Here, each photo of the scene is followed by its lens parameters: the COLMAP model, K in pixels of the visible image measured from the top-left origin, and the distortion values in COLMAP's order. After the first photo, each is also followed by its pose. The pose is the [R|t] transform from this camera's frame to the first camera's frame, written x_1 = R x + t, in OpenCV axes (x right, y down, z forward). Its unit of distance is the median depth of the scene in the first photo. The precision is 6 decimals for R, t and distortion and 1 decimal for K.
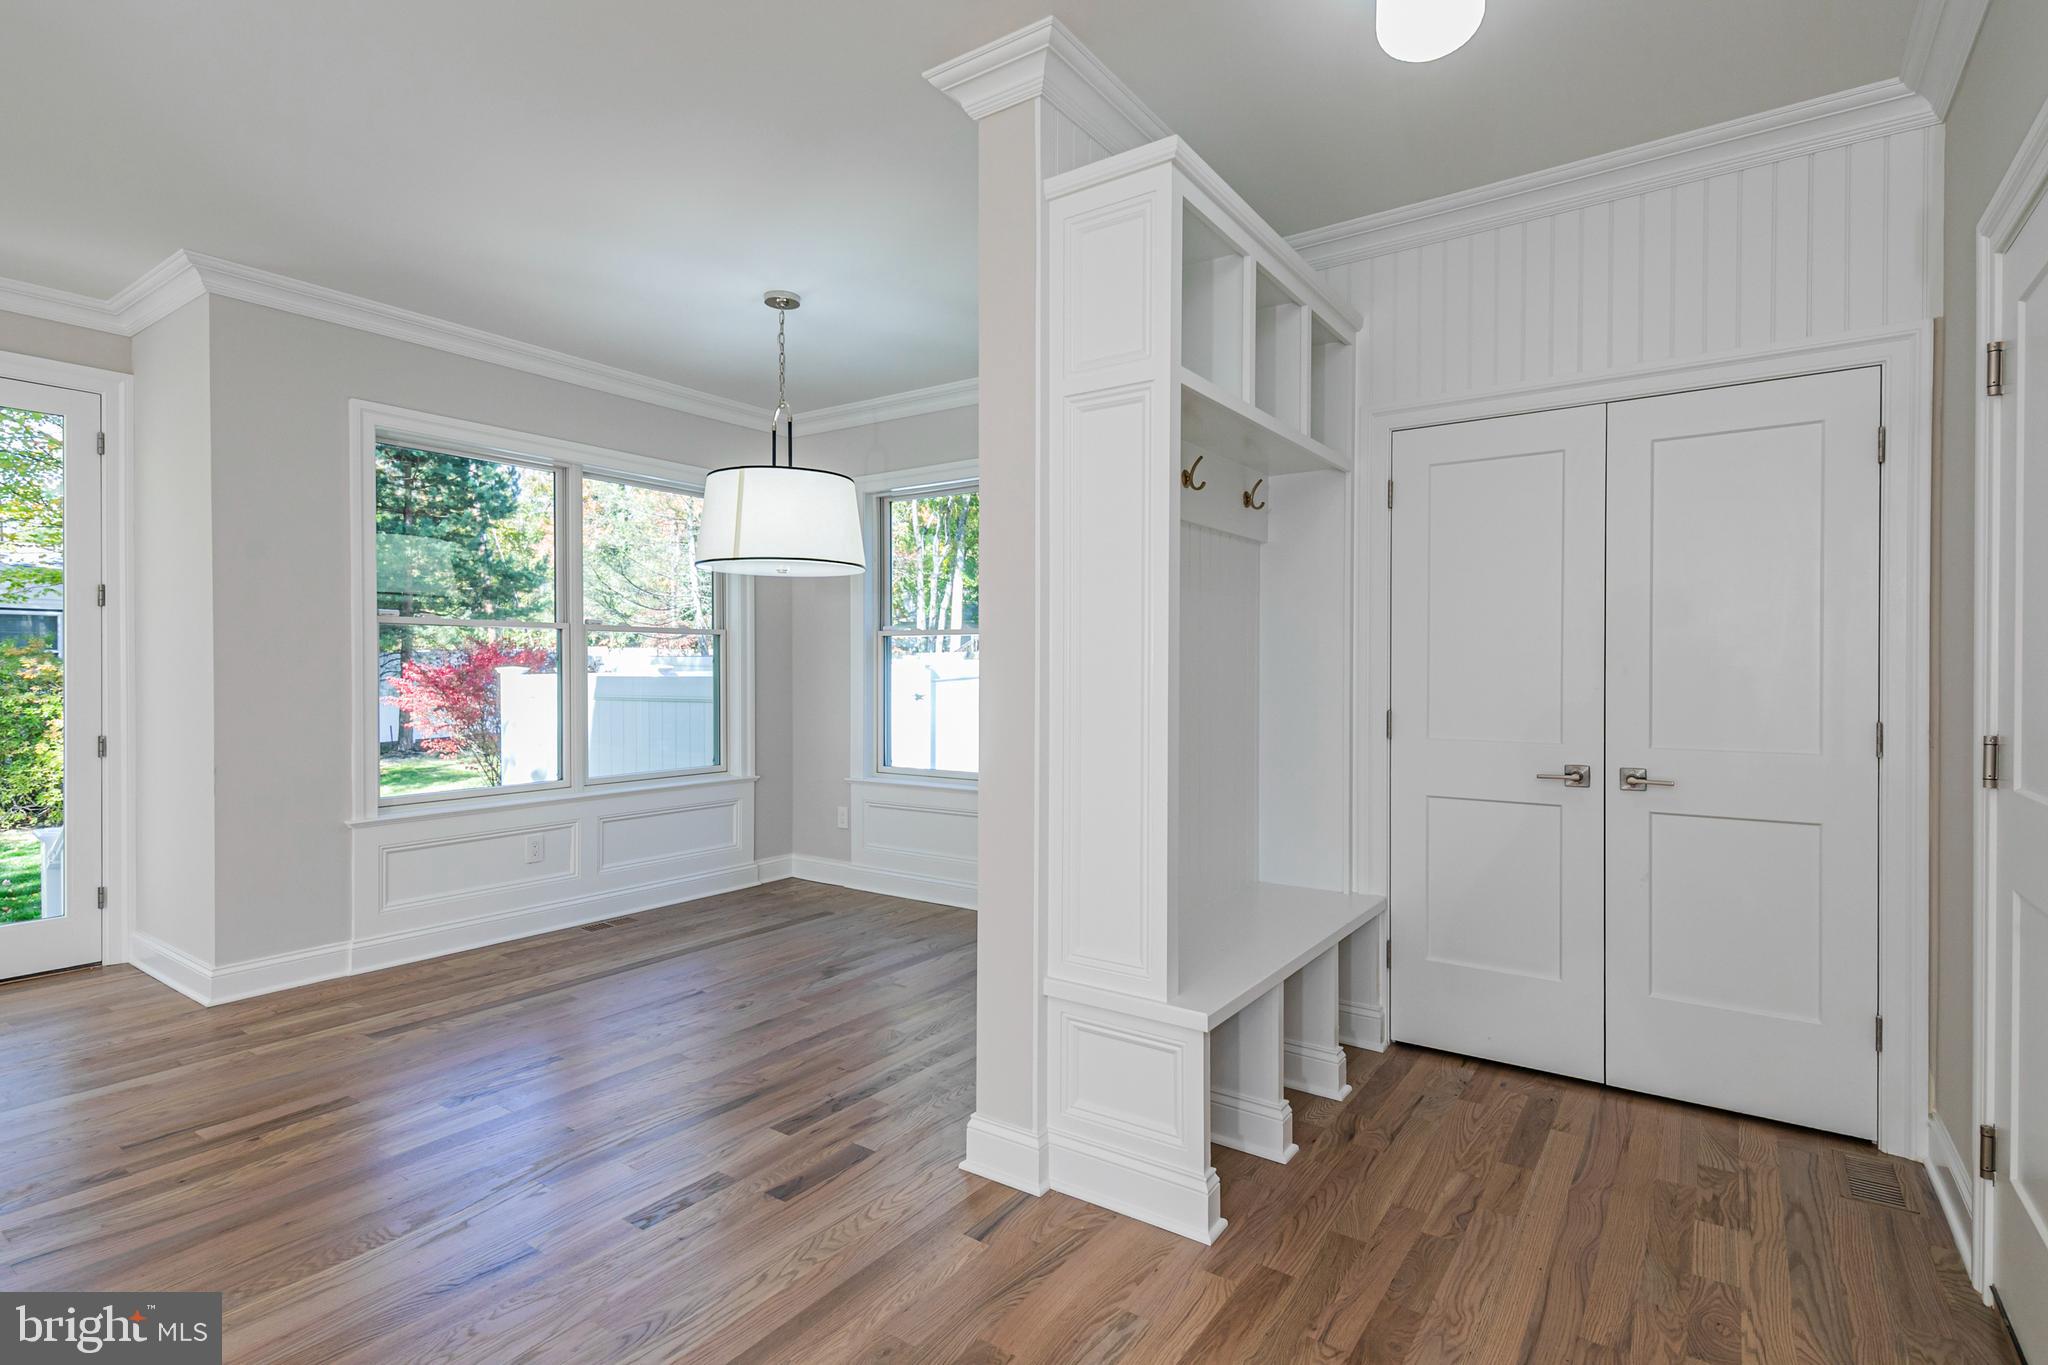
lens RADIAL K [[1003.3, 0, 1029.7], [0, 1003.3, 677.7], [0, 0, 1]] dist [0.015526, -0.001575]
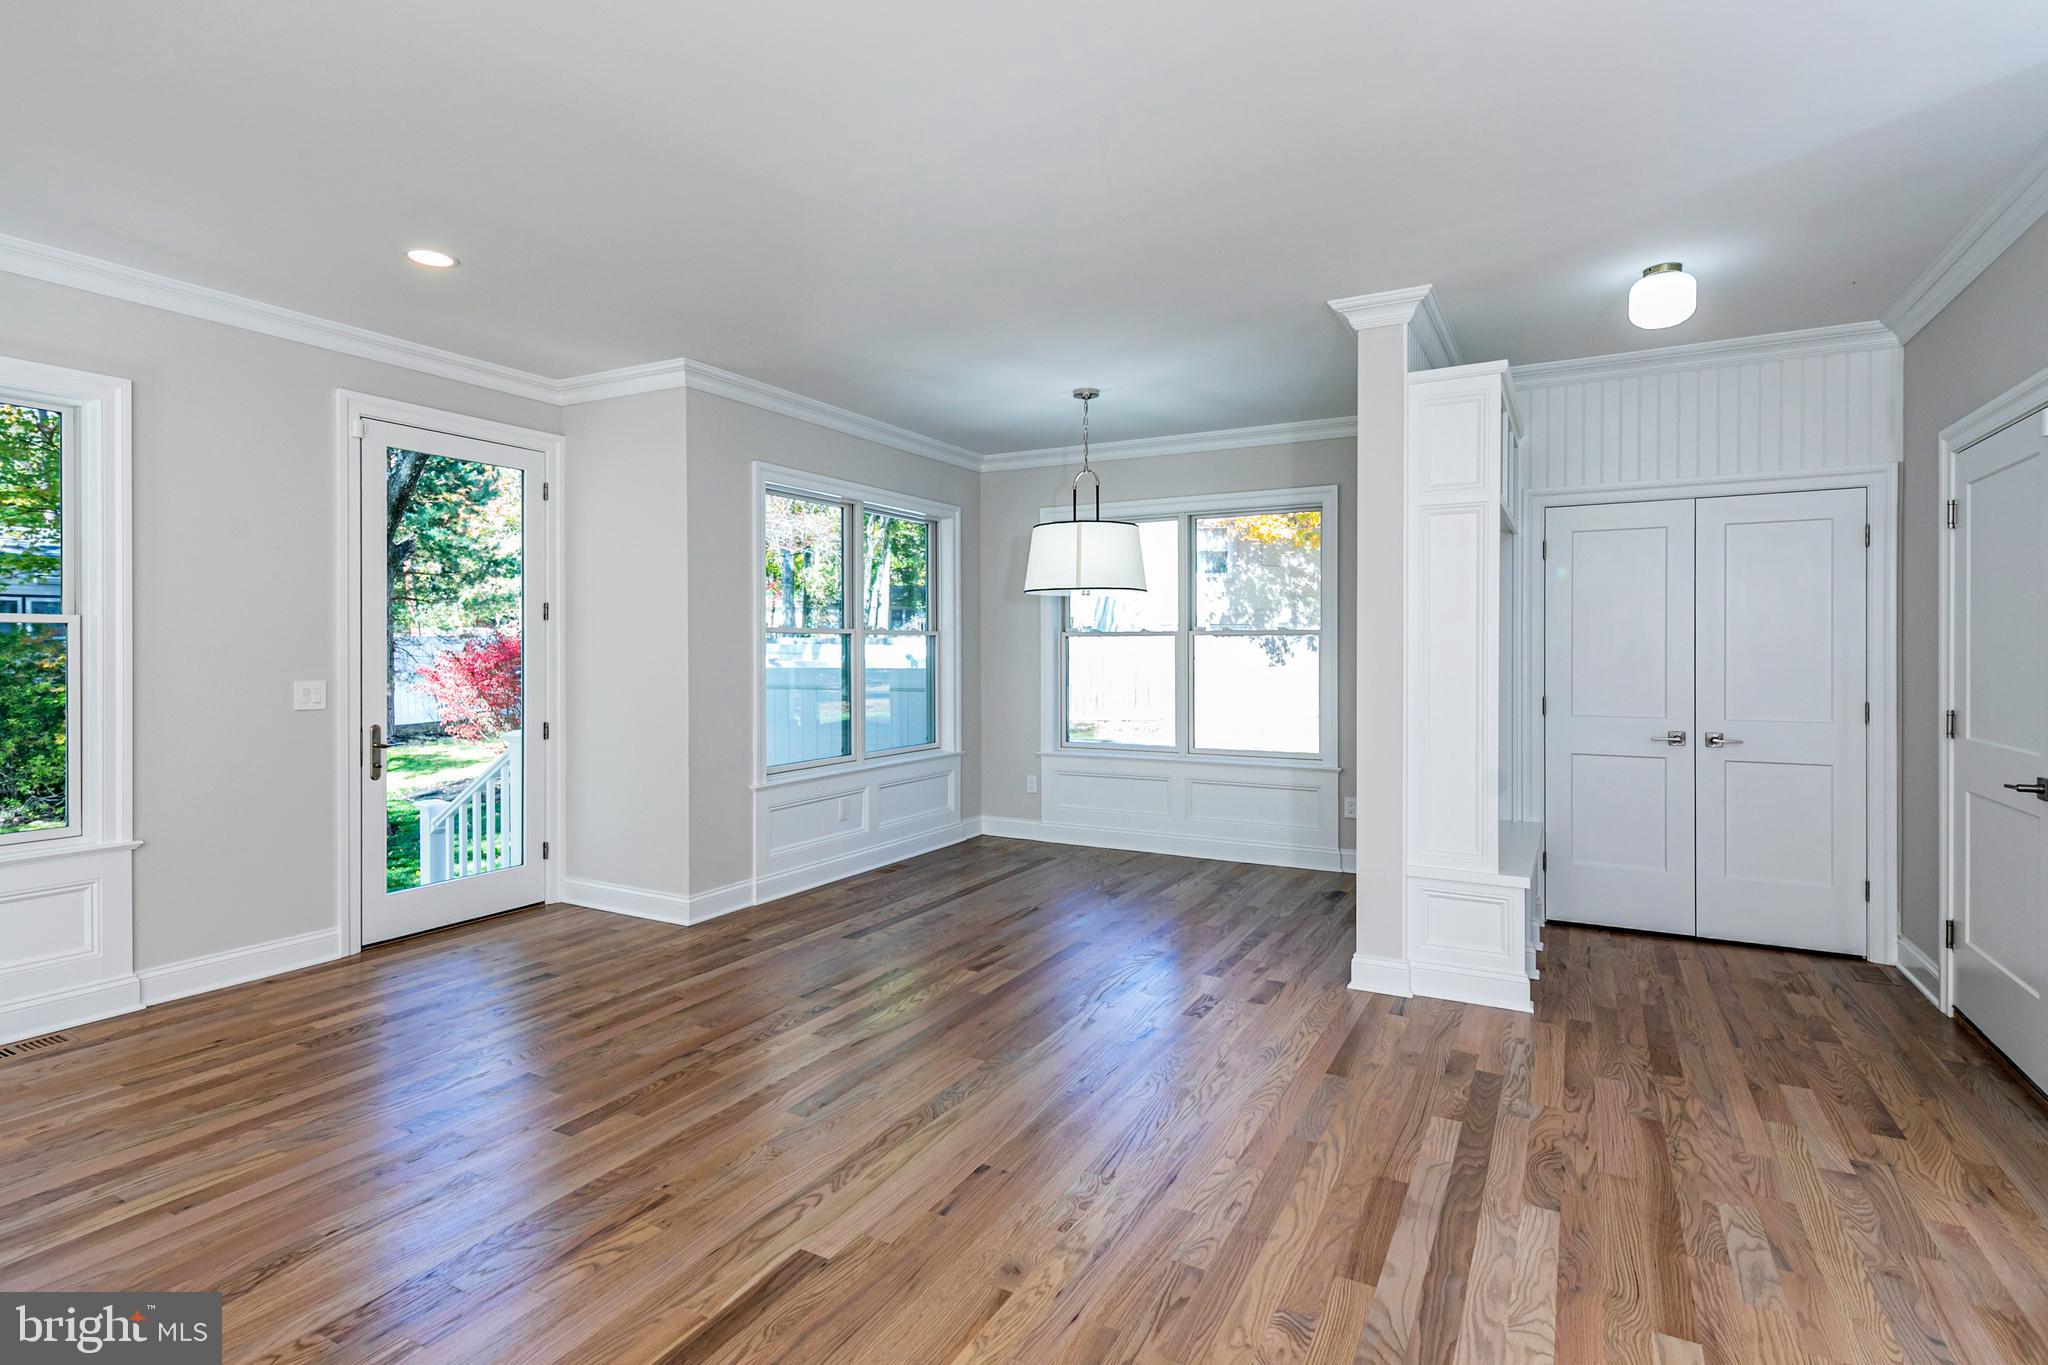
lens RADIAL K [[1021.9, 0, 1035.0], [0, 1021.9, 654.5], [0, 0, 1]] dist [0.019489, -0.000548]
pose [[0.993317, -0.002323, 0.115392, -0.577393], [0.002699, 0.999992, -0.003096, -0.026732], [-0.115384, 0.003387, 0.993315, -0.426902]]
